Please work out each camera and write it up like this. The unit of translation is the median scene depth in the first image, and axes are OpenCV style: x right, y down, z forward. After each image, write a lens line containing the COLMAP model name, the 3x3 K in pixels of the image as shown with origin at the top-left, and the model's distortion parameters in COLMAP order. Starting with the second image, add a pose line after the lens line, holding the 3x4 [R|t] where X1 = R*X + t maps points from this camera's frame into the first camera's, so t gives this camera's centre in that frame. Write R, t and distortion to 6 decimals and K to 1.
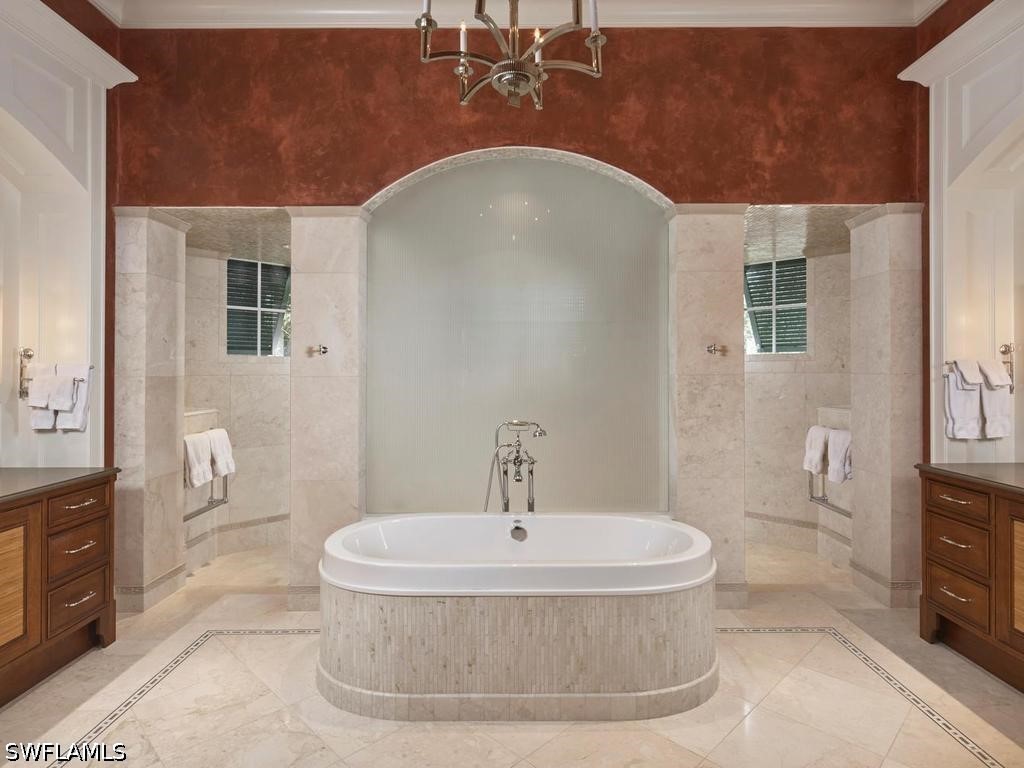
lens RADIAL K [[573.2, 0, 506.0], [0, 573.2, 377.8], [0, 0, 1]] dist [0.001684, -0.001928]
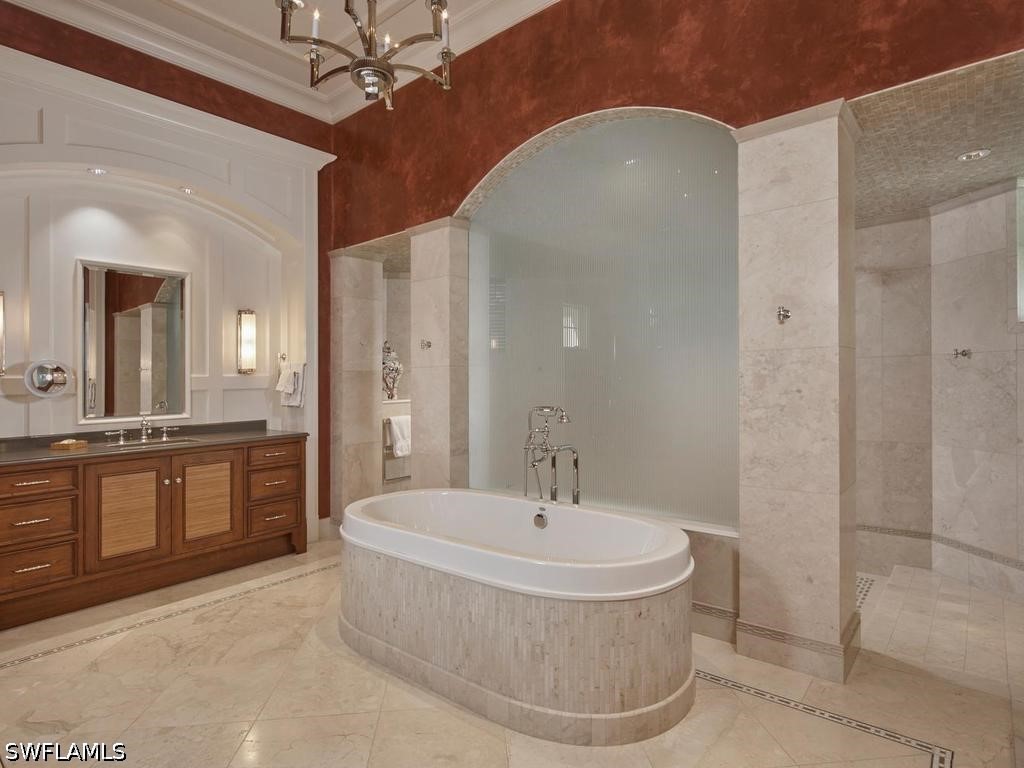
lens RADIAL K [[555.8, 0, 510.7], [0, 555.8, 387.7], [0, 0, 1]] dist [0.000545, -0.002399]
pose [[0.766613, -0.005291, -0.642087, 0.543967], [0.009867, 0.999945, 0.003540, 0.038024], [0.642033, -0.009049, 0.766623, 0.228077]]
